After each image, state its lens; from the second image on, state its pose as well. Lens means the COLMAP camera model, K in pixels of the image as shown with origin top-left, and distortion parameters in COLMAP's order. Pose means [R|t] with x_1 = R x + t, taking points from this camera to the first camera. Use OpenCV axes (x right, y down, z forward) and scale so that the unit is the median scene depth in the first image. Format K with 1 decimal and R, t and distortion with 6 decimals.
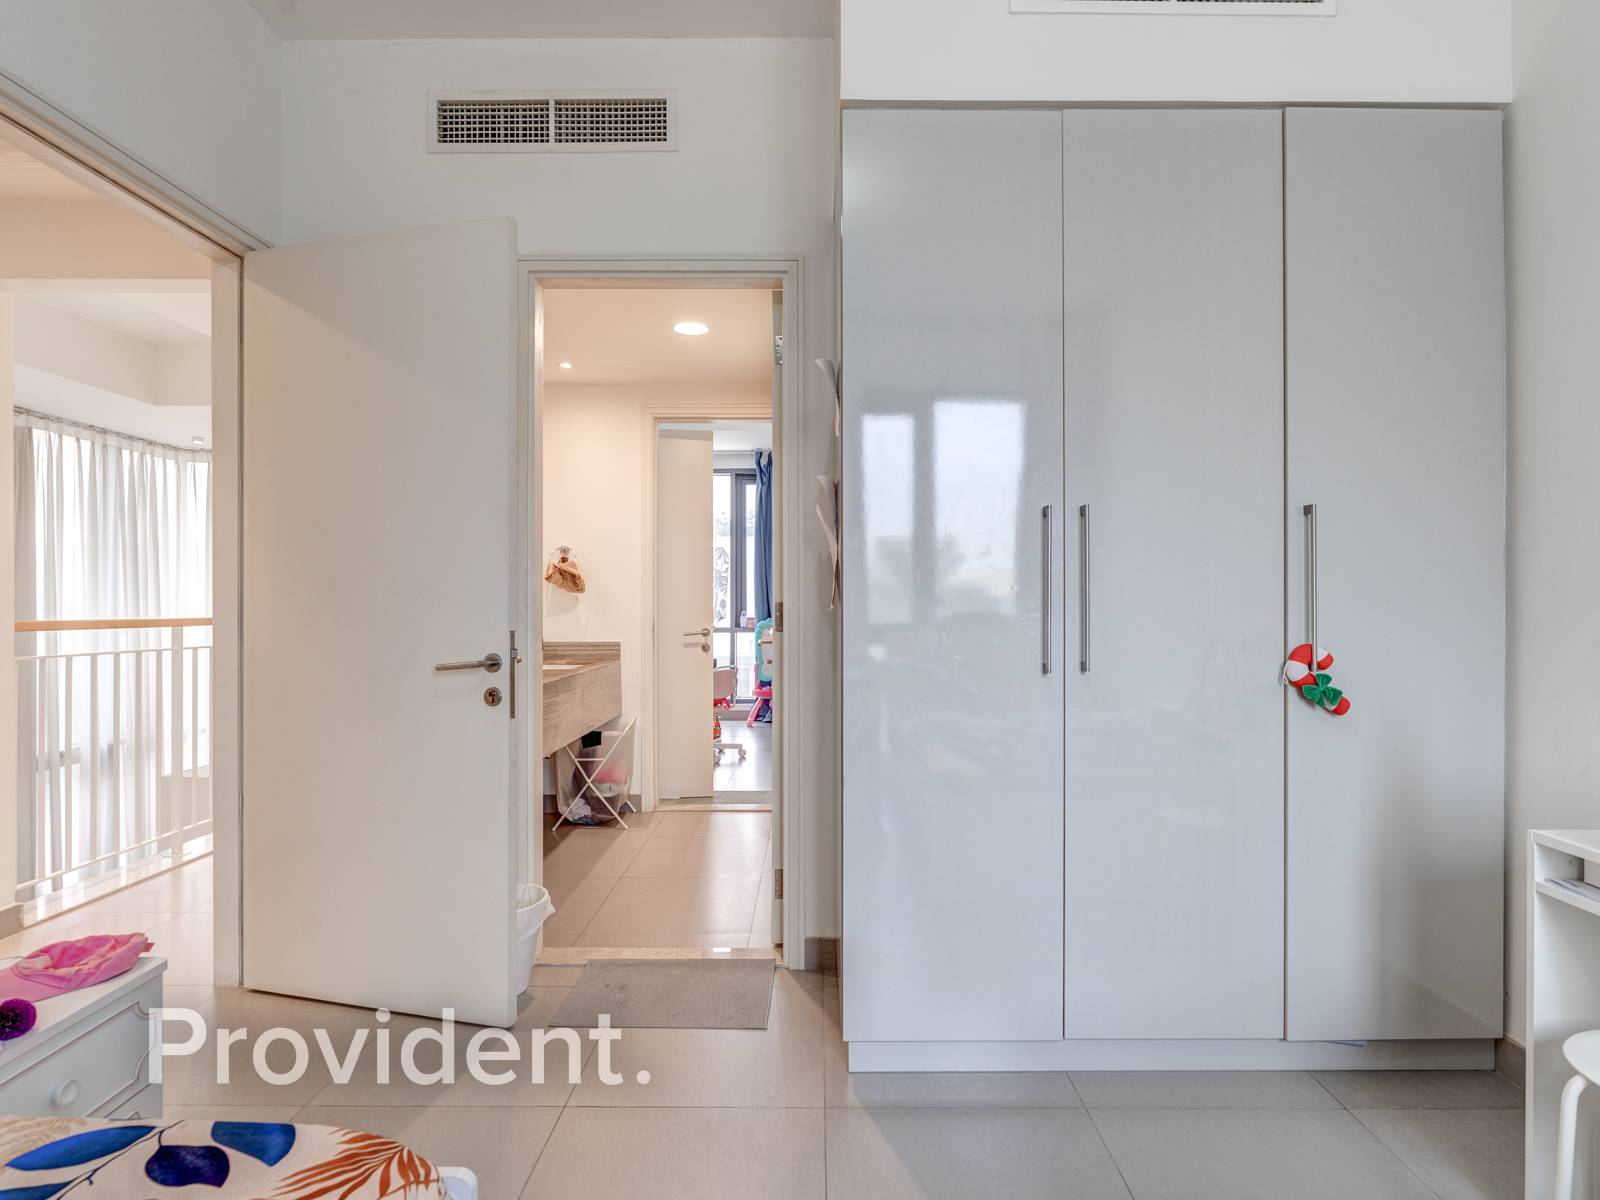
lens RADIAL K [[817.5, 0, 800.0], [0, 817.5, 600.0], [0, 0, 1]] dist [0.000757, -0.000888]
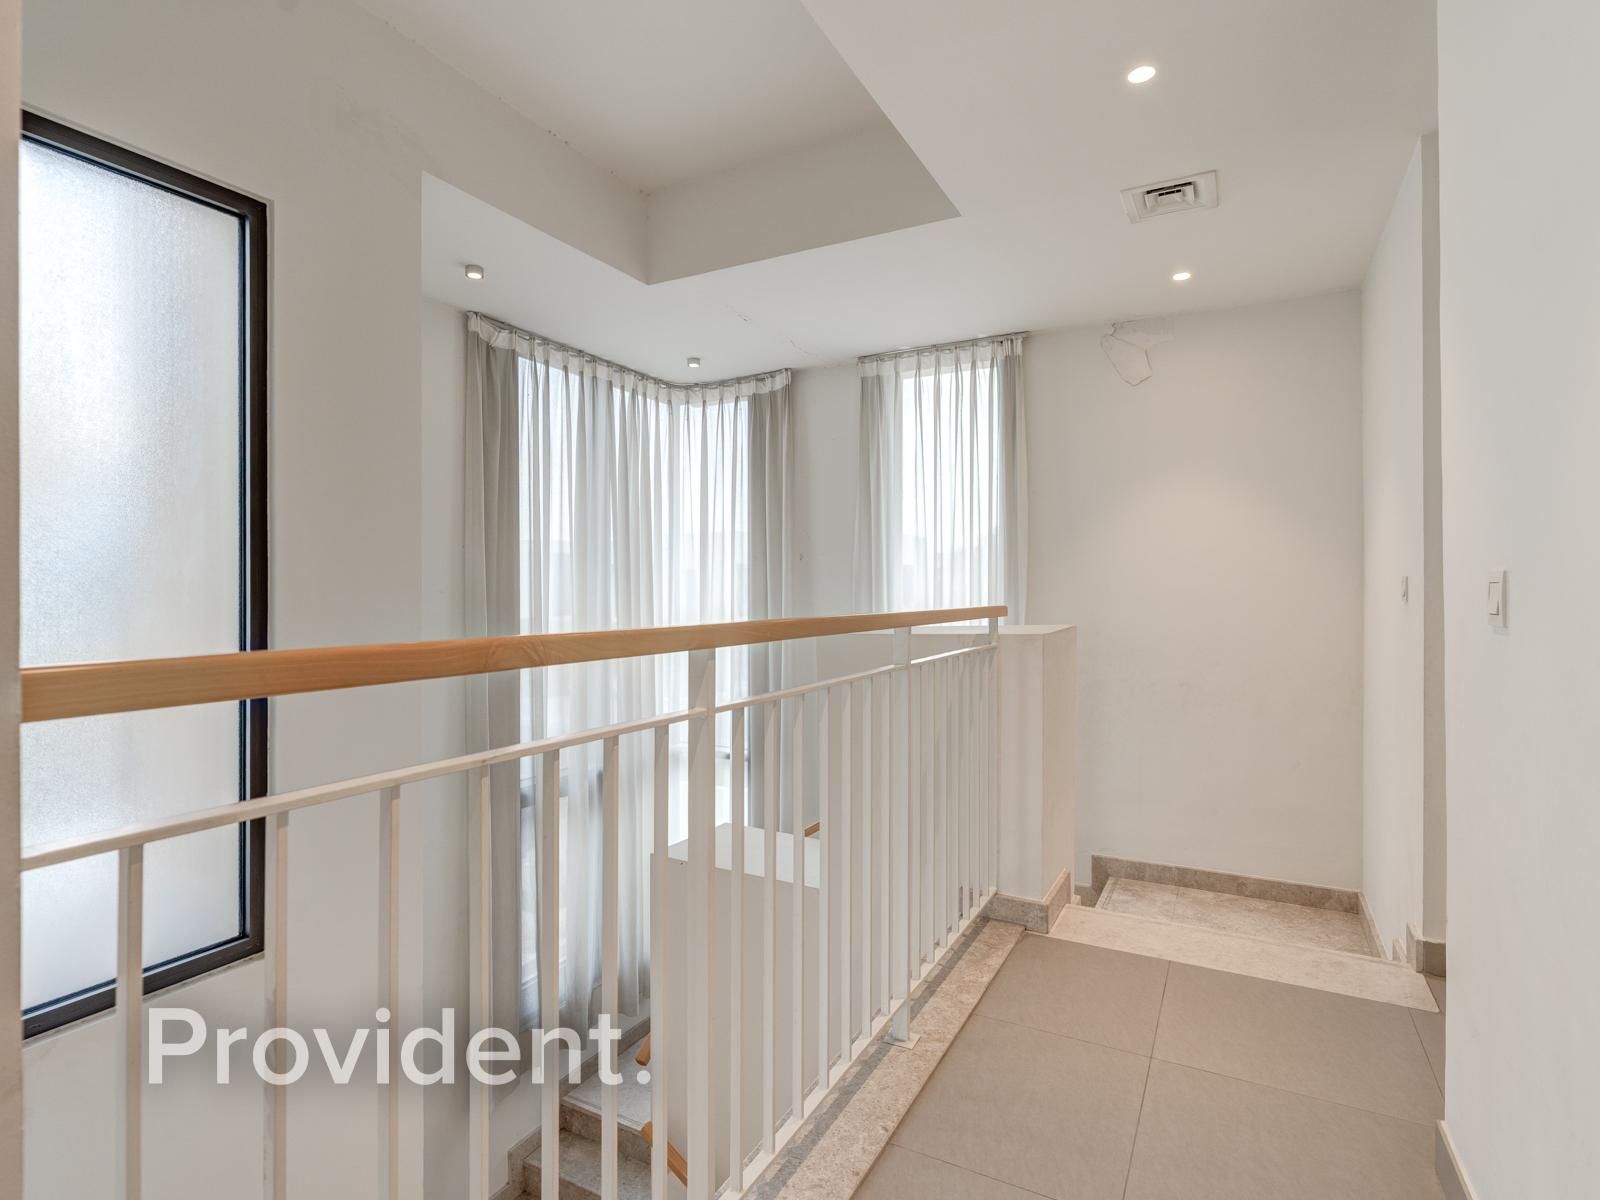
lens RADIAL K [[817.5, 0, 800.0], [0, 817.5, 600.0], [0, 0, 1]] dist [0.000757, -0.000888]
pose [[0.885934, 0.010299, -0.463698, -0.327151], [-0.002509, 0.999845, 0.017414, 0.003415], [0.463805, -0.014264, 0.885822, 0.413142]]
